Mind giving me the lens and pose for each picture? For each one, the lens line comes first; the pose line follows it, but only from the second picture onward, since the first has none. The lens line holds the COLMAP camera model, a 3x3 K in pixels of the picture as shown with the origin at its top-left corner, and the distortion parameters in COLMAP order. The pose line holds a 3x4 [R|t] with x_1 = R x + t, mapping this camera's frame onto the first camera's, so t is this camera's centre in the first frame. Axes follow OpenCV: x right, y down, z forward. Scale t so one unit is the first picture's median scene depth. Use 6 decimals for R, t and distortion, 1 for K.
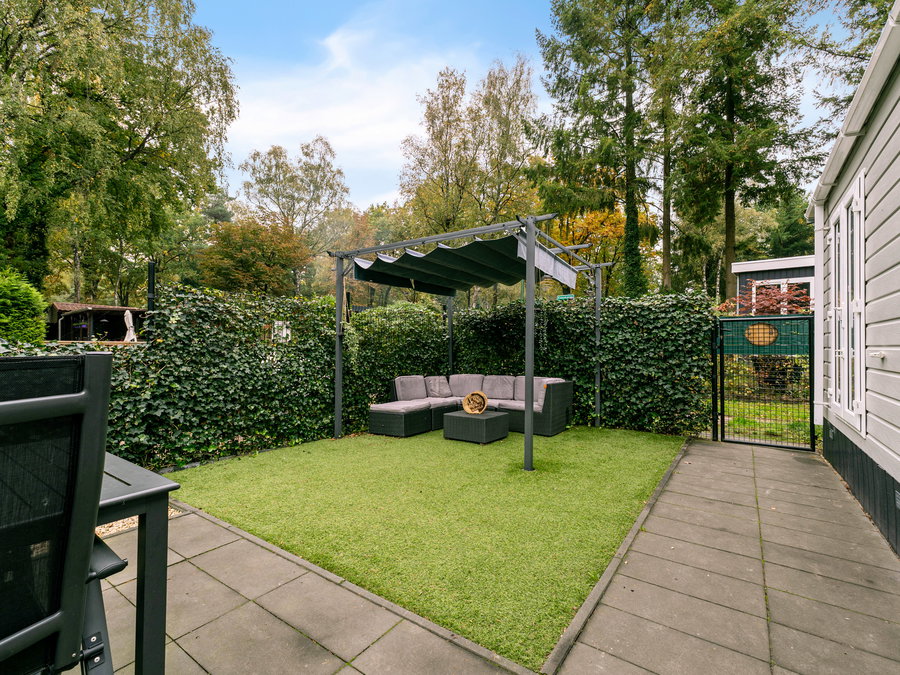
lens RADIAL K [[420.1, 0, 452.1], [0, 420.1, 336.9], [0, 0, 1]] dist [0.003021, 0.001325]
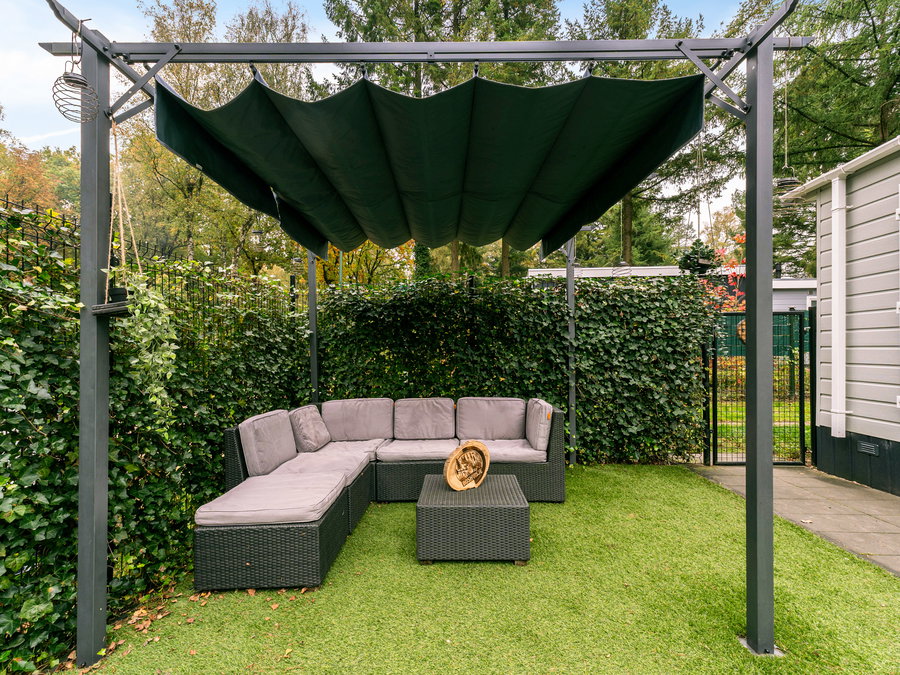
lens RADIAL K [[420.1, 0, 445.9], [0, 420.1, 346.0], [0, 0, 1]] dist [0.003021, 0.001325]
pose [[0.837886, -0.002505, 0.545839, -0.198981], [-0.005125, 0.999909, 0.012457, 0.013092], [-0.545821, -0.013235, 0.837798, 0.543252]]
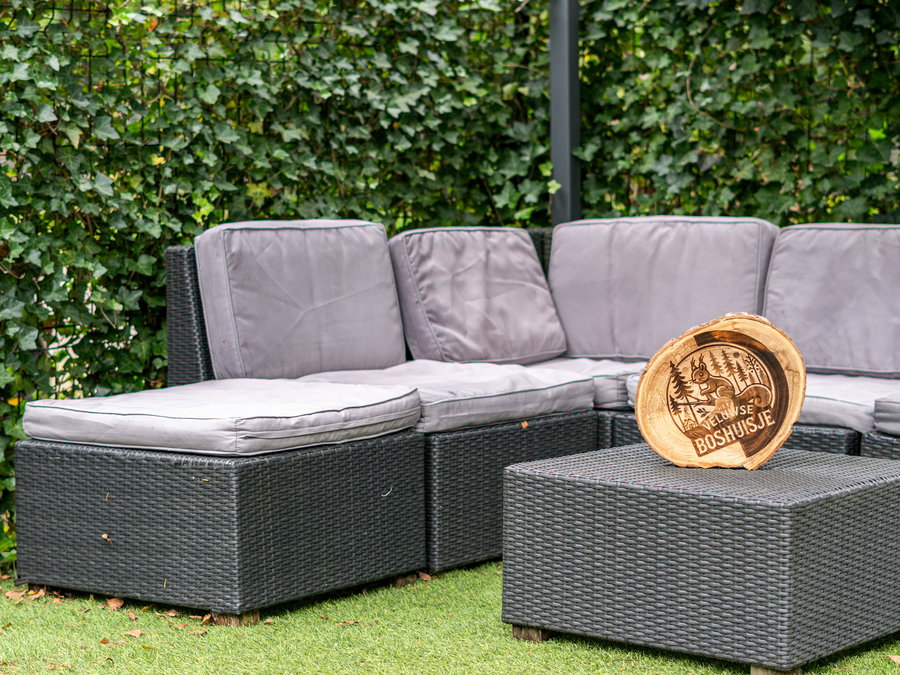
lens RADIAL K [[2223.9, 0, 453.6], [0, 2223.9, 336.4], [0, 0, 1]] dist [-0.015609, 0.000000]
pose [[0.998334, 0.009643, -0.056884, 0.005276], [-0.002551, 0.992347, 0.123452, 0.036206], [0.057639, -0.123101, 0.990719, 0.201204]]
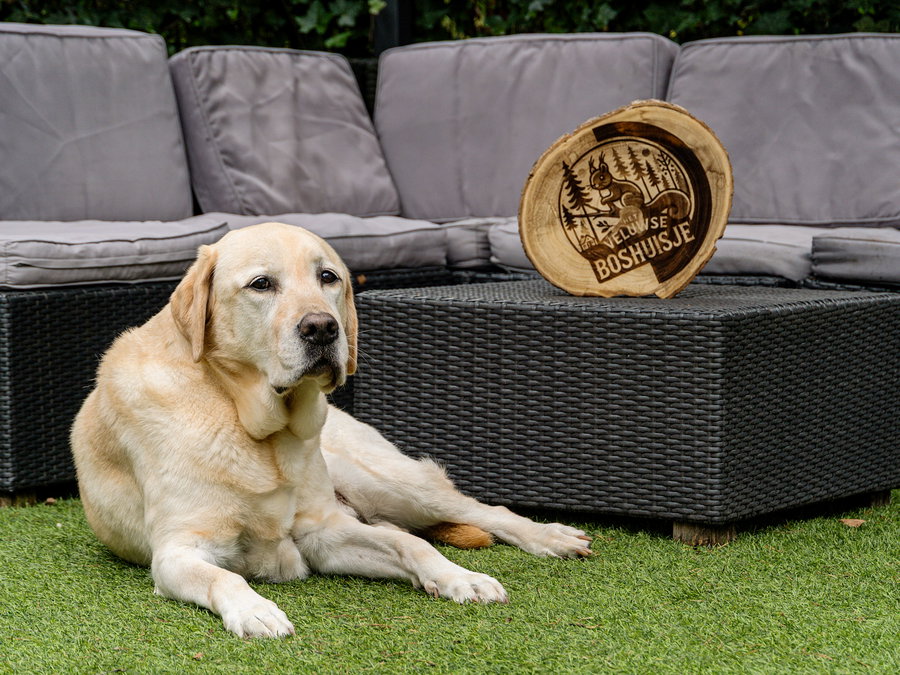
lens RADIAL K [[3274.8, 0, 447.1], [0, 3274.8, 338.0], [0, 0, 1]] dist [0.094872, 0.000000]
pose [[0.999356, 0.002453, 0.035812, -0.023556], [-0.006438, 0.993735, 0.111580, 0.081872], [-0.035313, -0.111738, 0.993110, 0.086595]]
